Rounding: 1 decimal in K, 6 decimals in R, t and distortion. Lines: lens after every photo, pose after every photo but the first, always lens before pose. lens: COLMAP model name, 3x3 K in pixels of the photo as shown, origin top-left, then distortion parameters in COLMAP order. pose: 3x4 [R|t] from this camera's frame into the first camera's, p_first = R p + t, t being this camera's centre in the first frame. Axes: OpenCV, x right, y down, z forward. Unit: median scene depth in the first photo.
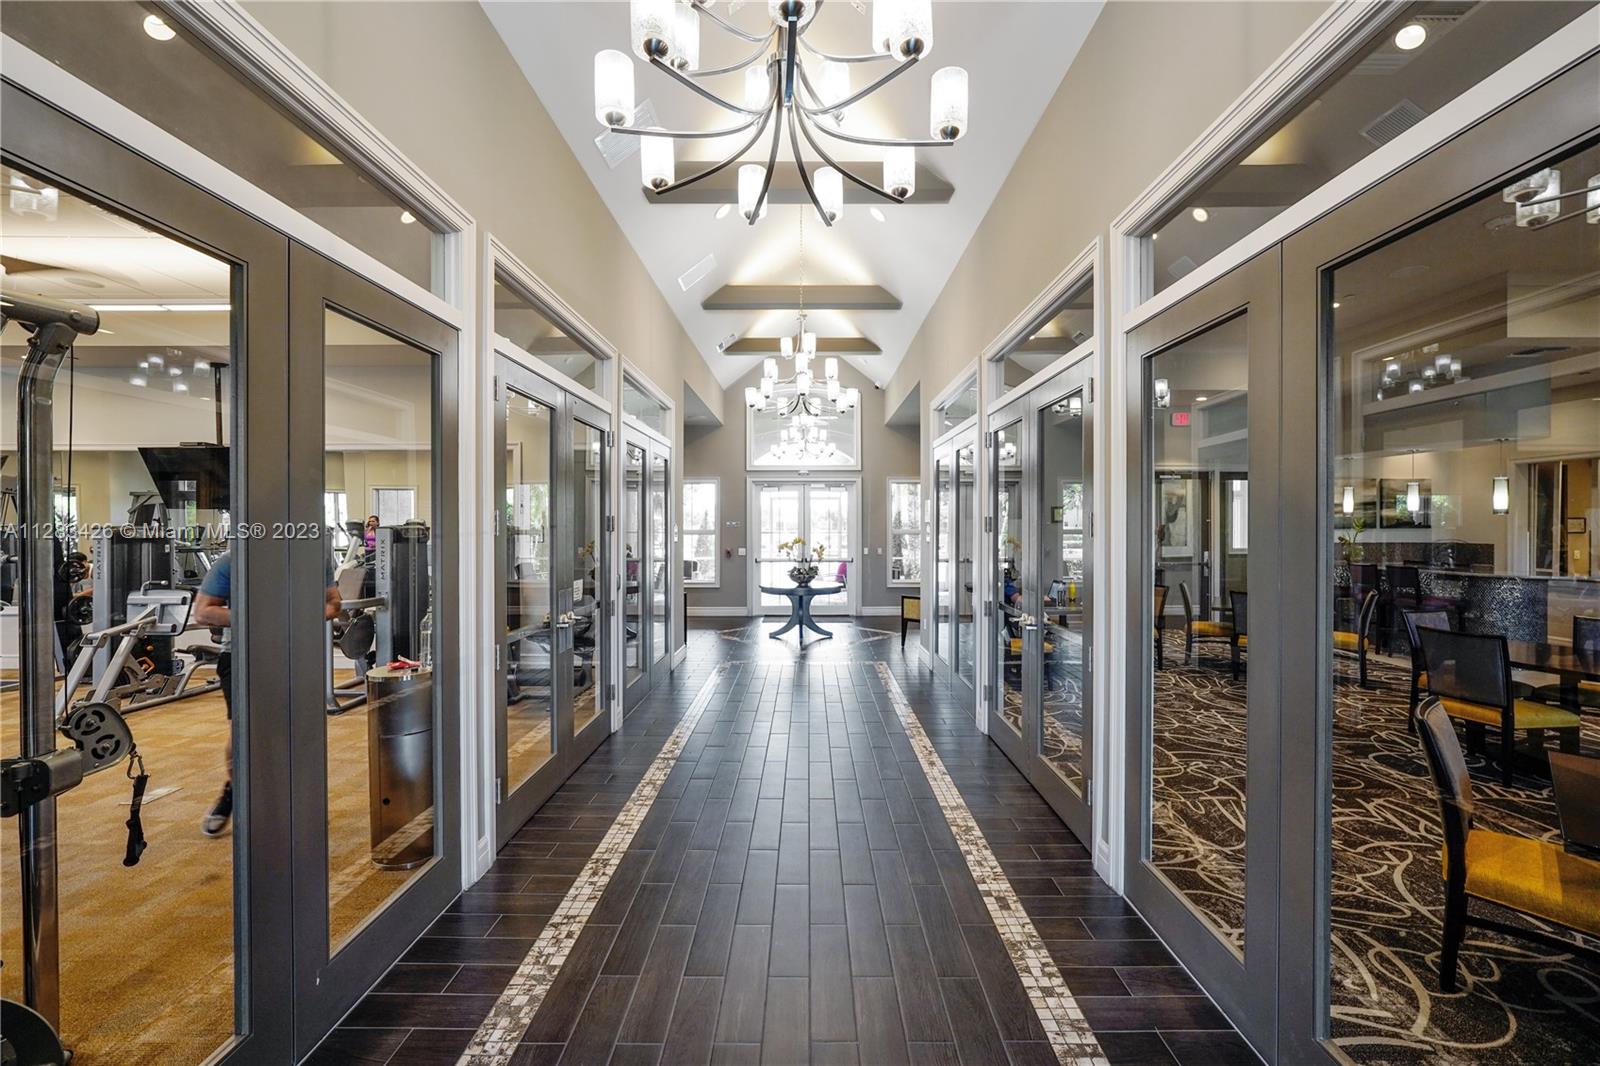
lens RADIAL K [[655.8, 0, 802.1], [0, 655.8, 530.7], [0, 0, 1]] dist [-0.000751, -0.000113]
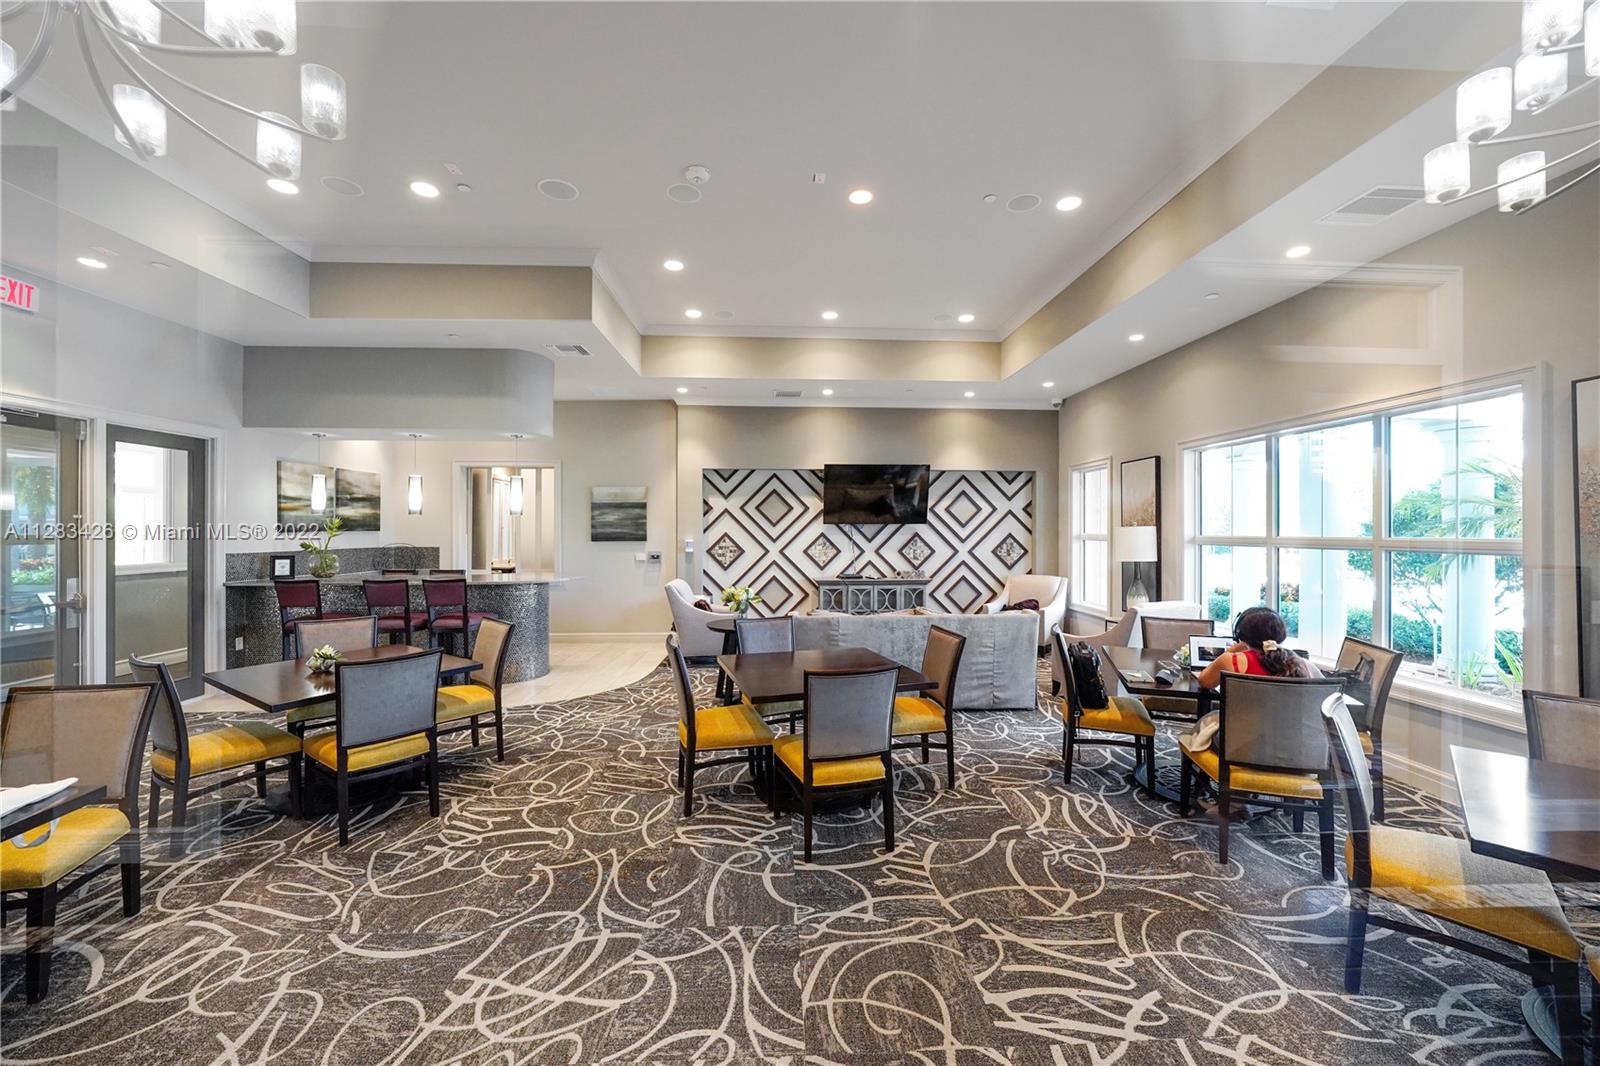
lens RADIAL K [[590.5, 0, 801.4], [0, 590.5, 527.5], [0, 0, 1]] dist [-0.008970, -0.000103]
pose [[-0.059137, -0.001877, 0.998248, 0.310907], [0.004911, 0.999986, 0.002171, -0.012623], [-0.998238, 0.005031, -0.059127, 1.029828]]
